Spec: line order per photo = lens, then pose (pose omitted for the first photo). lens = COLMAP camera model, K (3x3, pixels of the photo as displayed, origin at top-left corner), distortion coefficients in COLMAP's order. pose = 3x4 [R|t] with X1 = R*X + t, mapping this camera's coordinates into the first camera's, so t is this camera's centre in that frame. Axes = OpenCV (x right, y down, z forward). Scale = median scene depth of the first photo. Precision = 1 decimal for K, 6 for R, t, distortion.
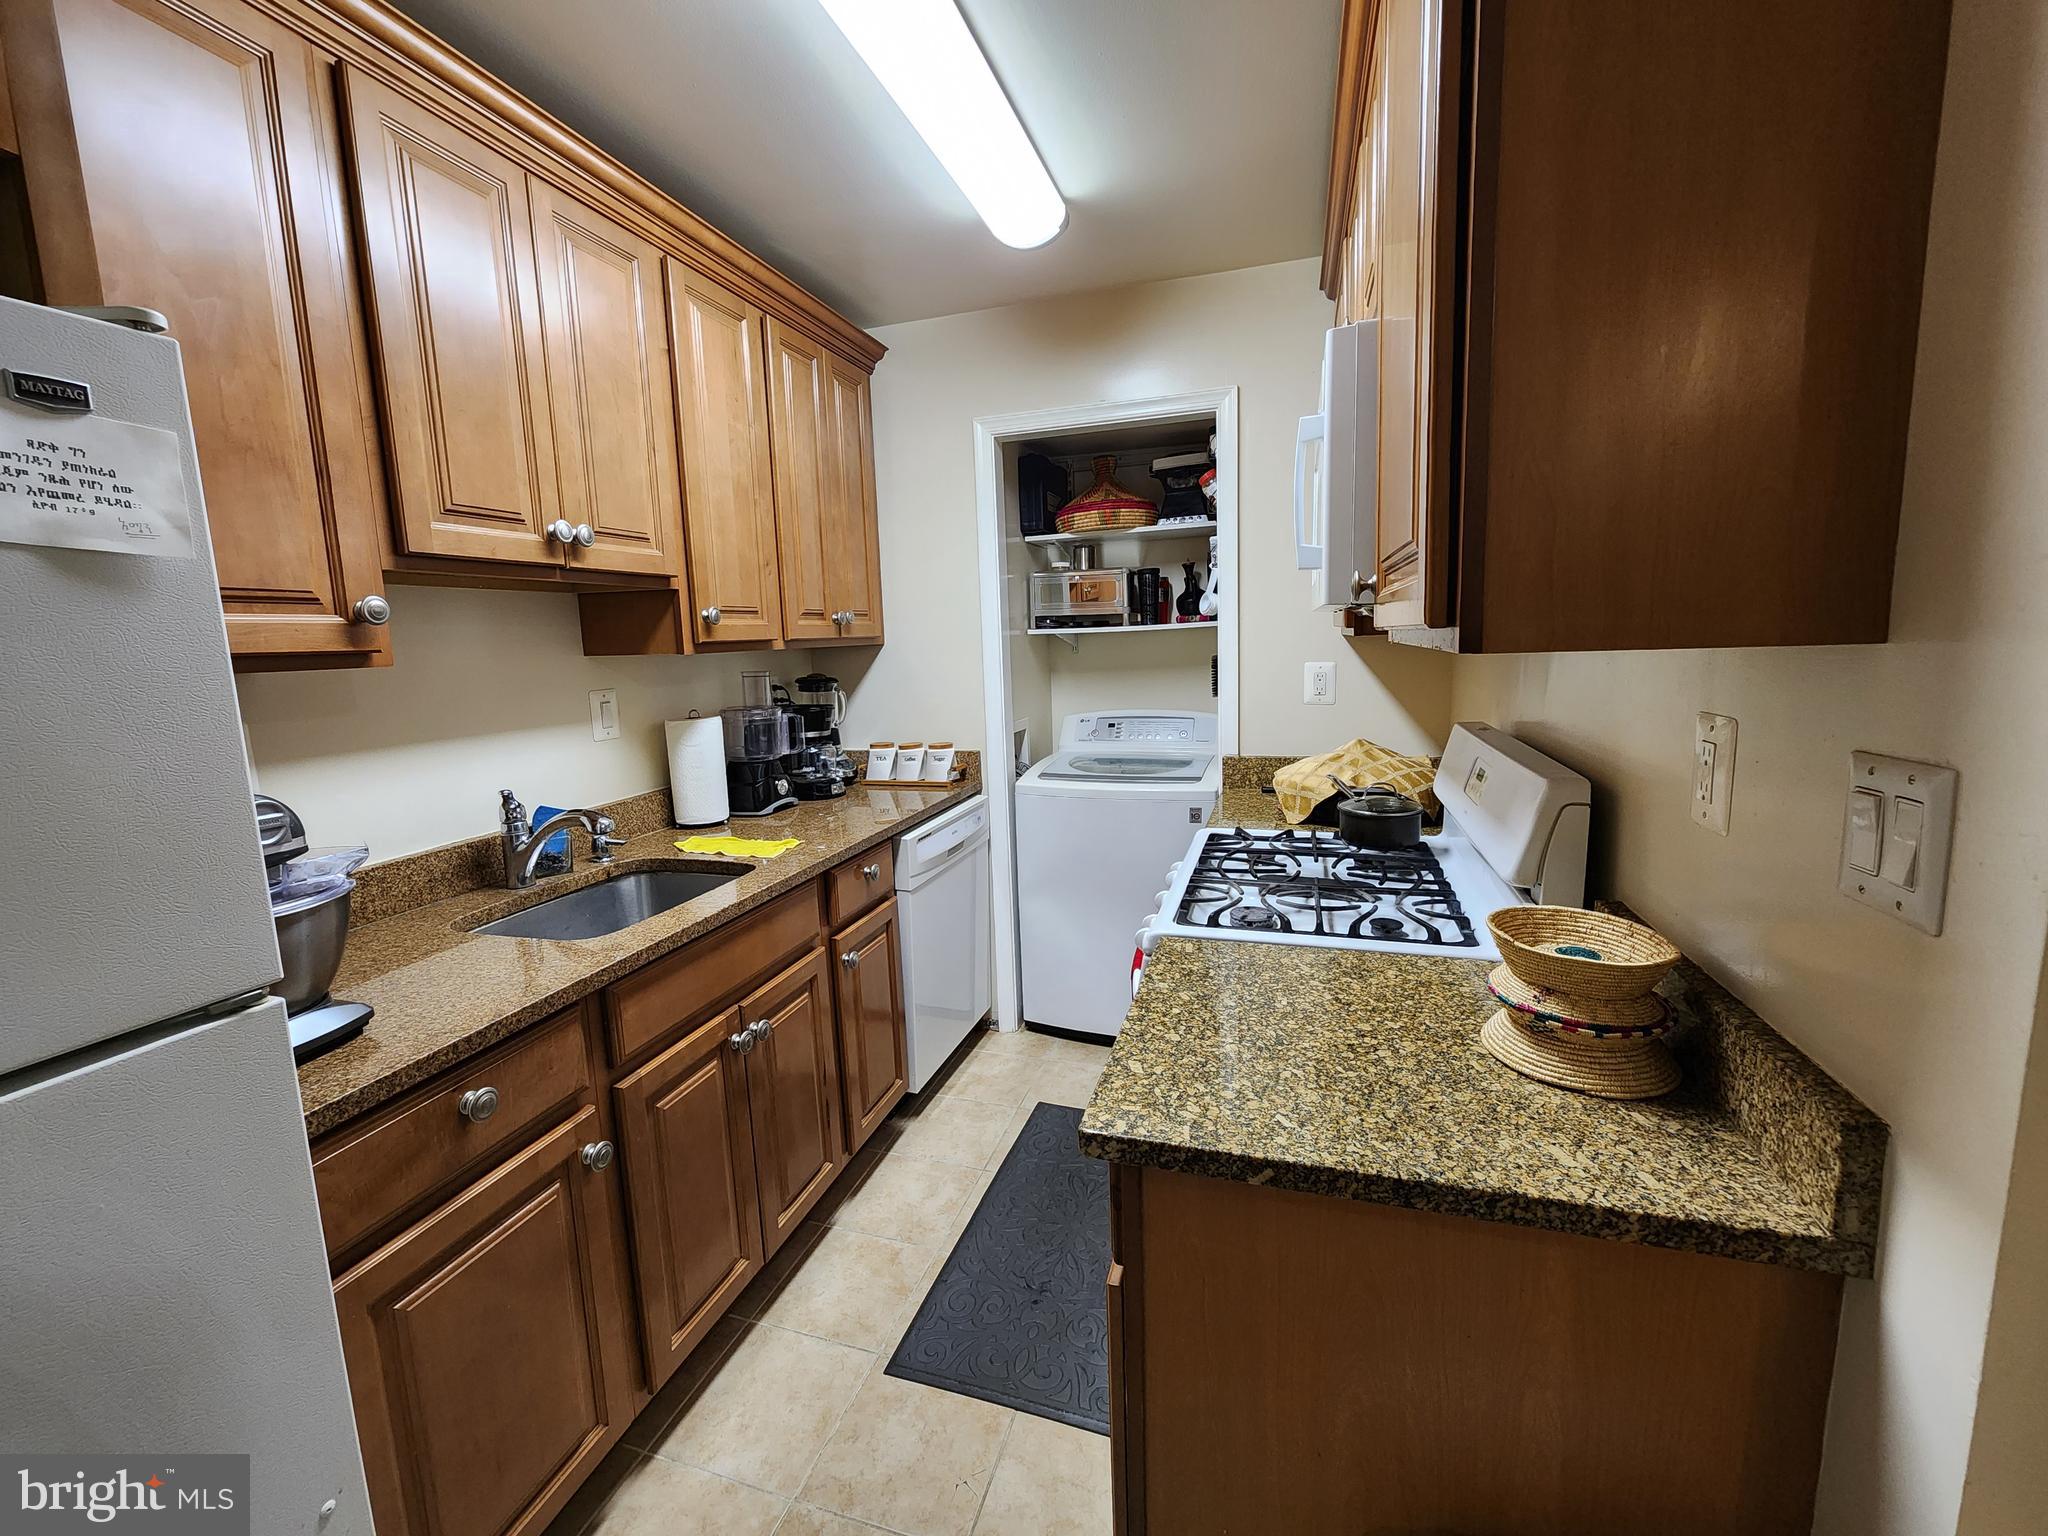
lens RADIAL K [[839.7, 0, 1035.2], [0, 839.7, 758.5], [0, 0, 1]] dist [-0.001532, -0.001686]
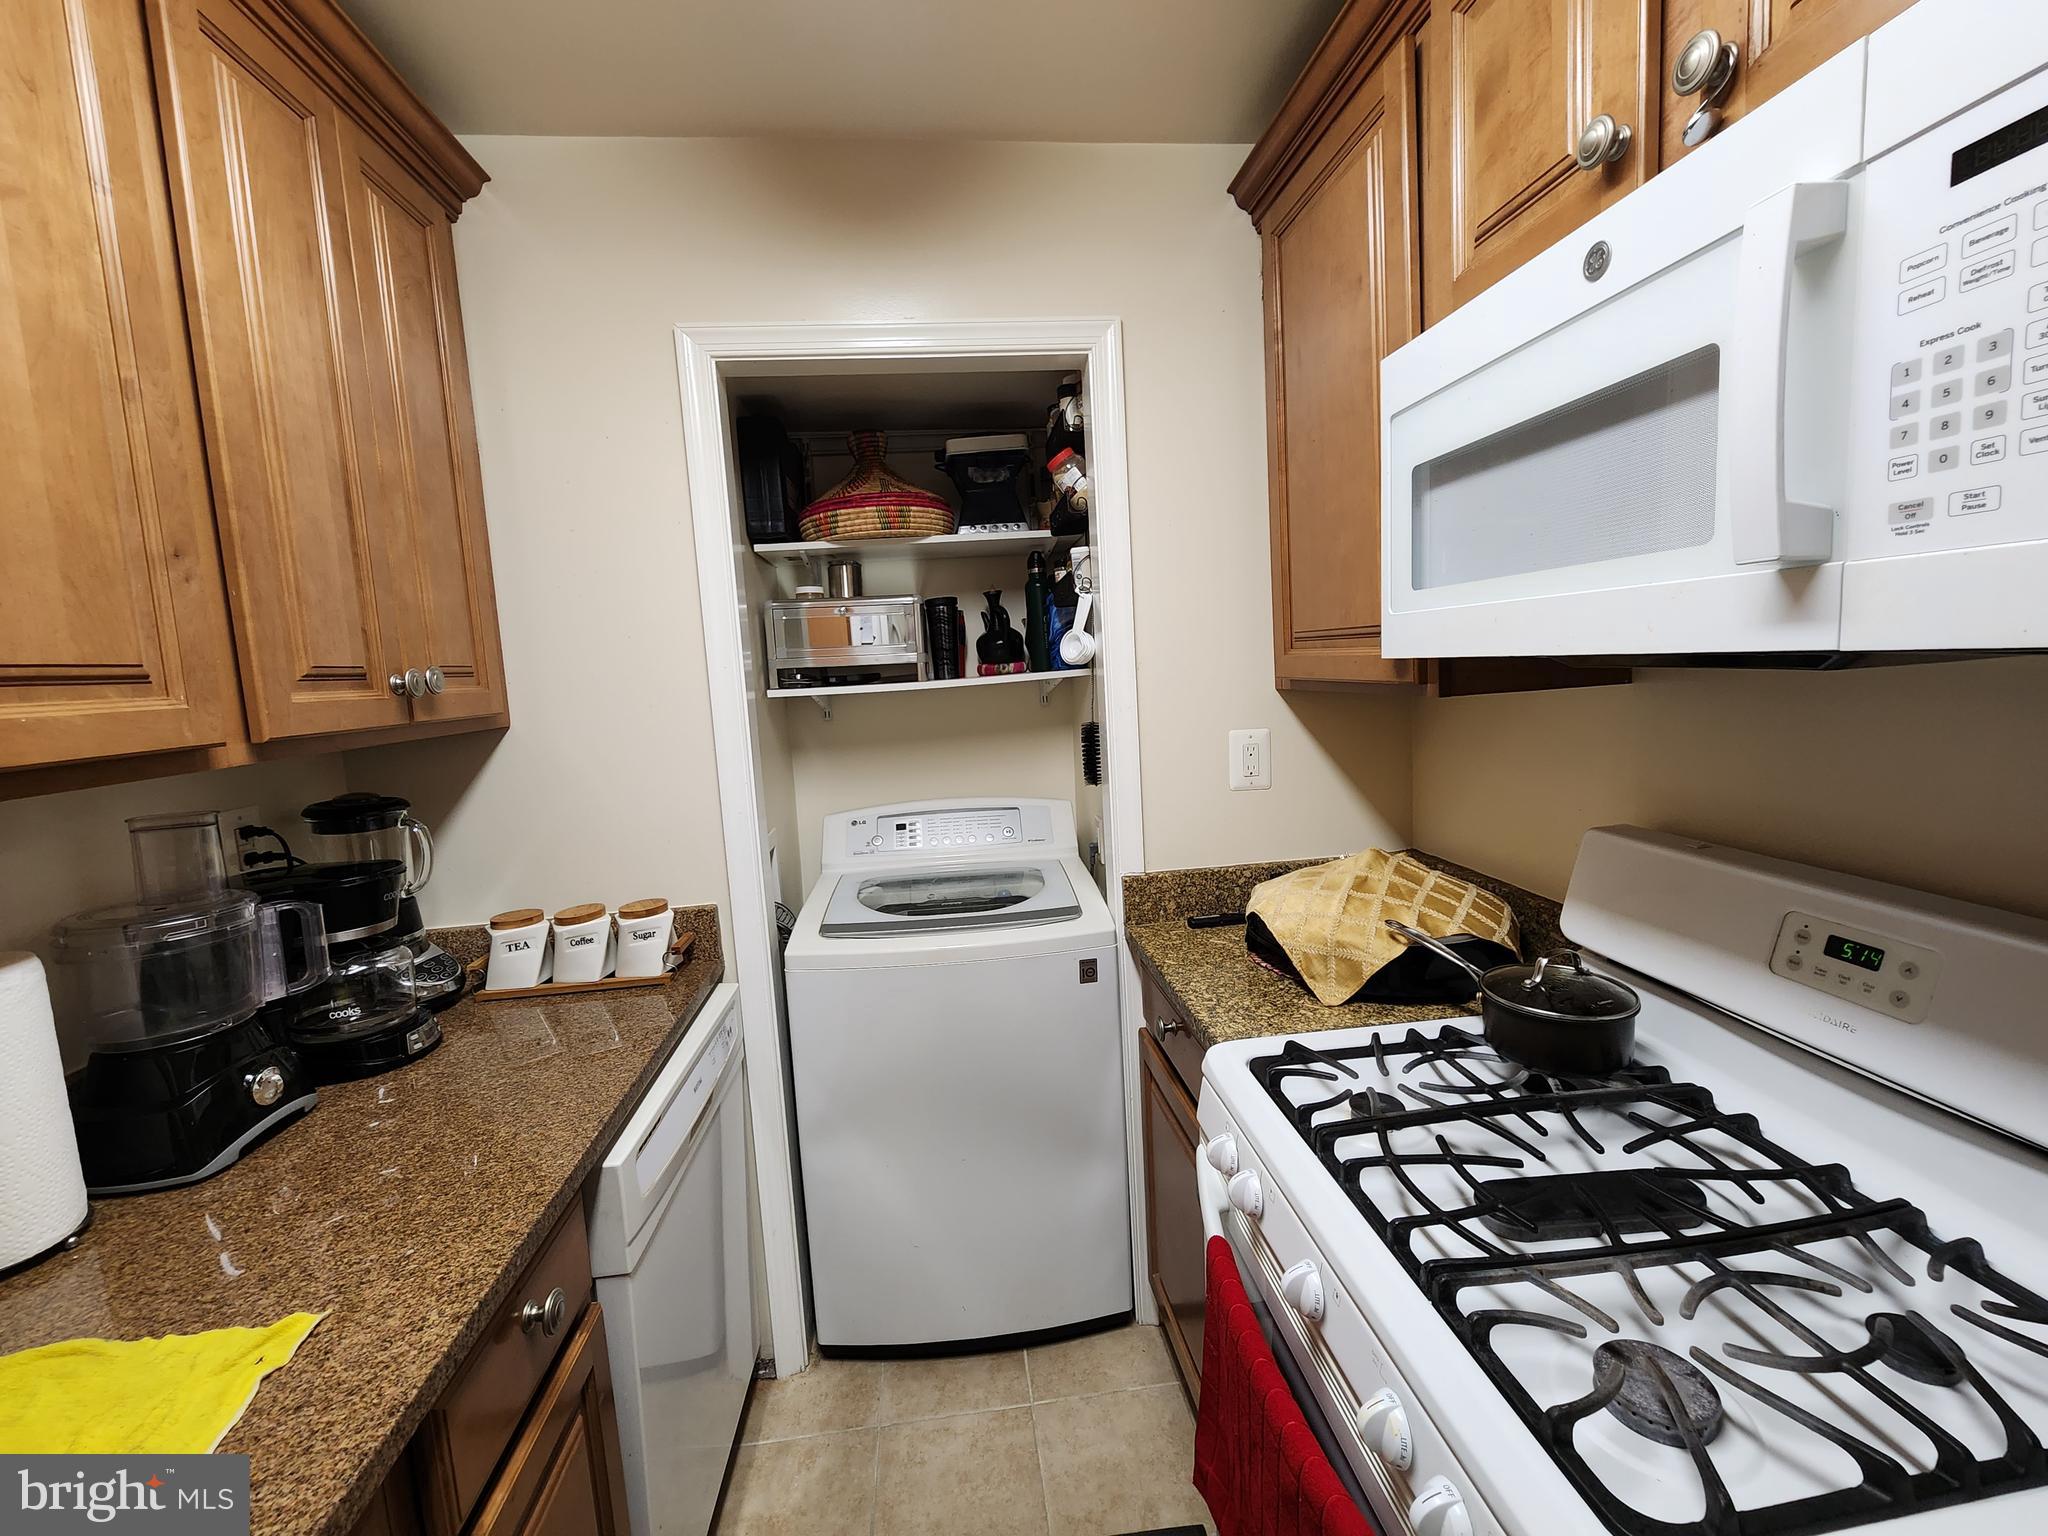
lens RADIAL K [[839.7, 0, 1030.4], [0, 839.7, 758.9], [0, 0, 1]] dist [-0.001532, -0.001686]
pose [[0.914318, -0.060221, 0.400494, -0.112052], [0.080596, 0.996160, -0.034209, -0.086415], [-0.396896, 0.063557, 0.915661, 0.464539]]
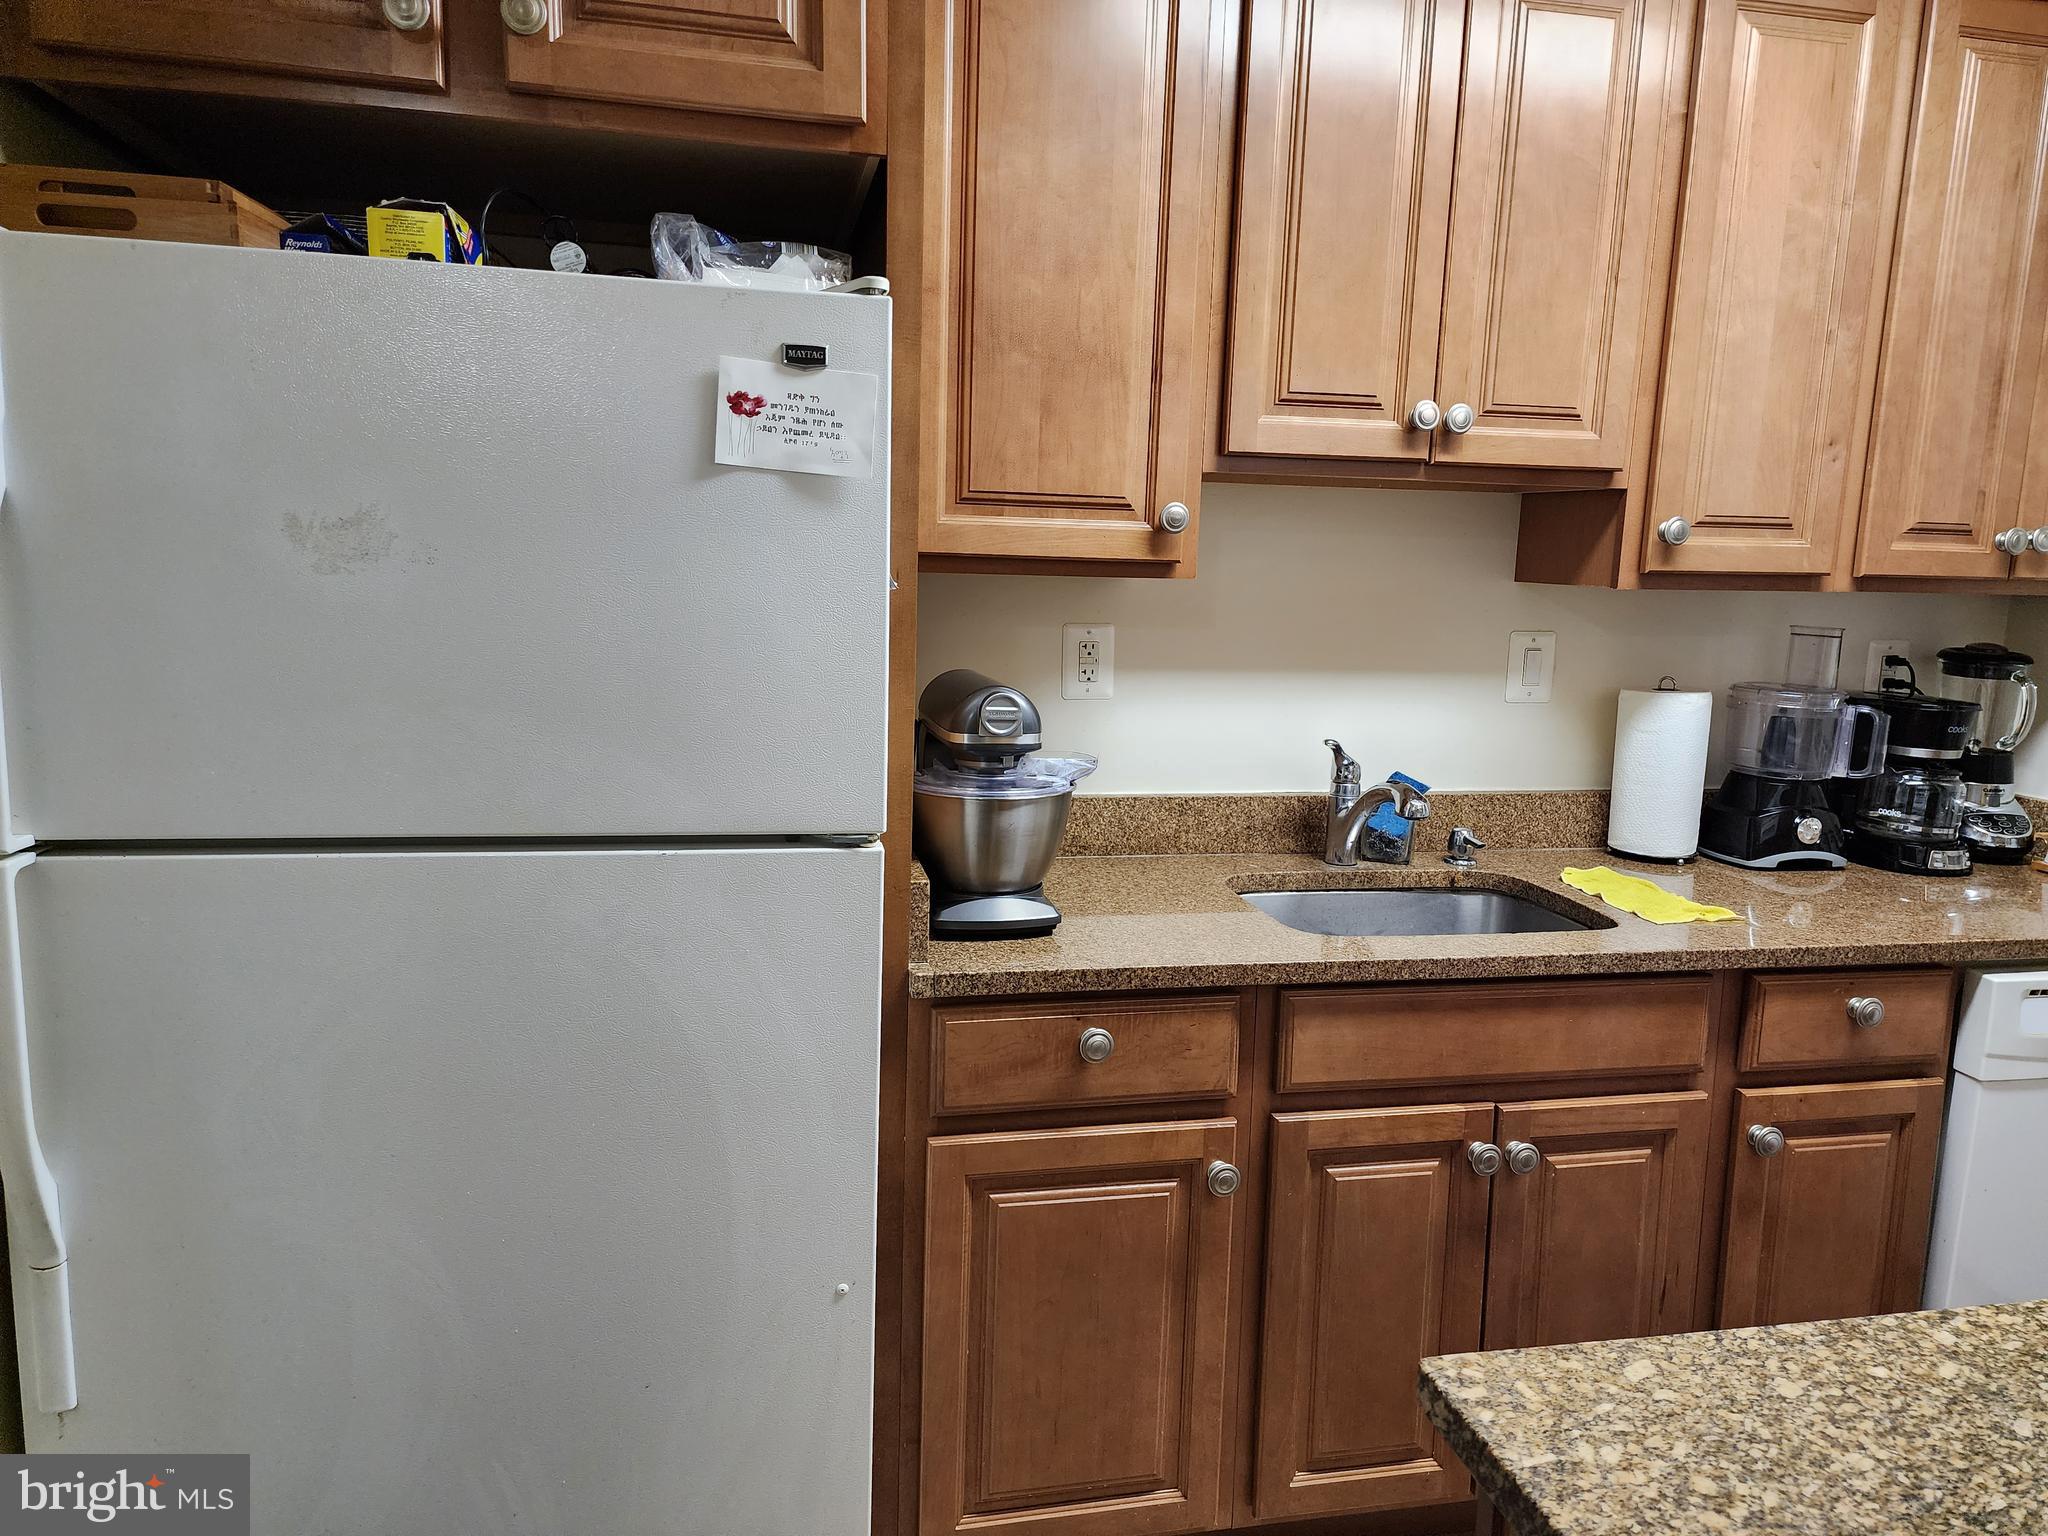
lens RADIAL K [[1380.0, 0, 1044.9], [0, 1380.0, 774.6], [0, 0, 1]] dist [0.065147, -0.049077]
pose [[0.480035, 0.182684, -0.858017, 0.272215], [-0.170205, 0.978886, 0.113194, -0.023669], [0.860579, 0.091702, 0.500994, 0.065892]]
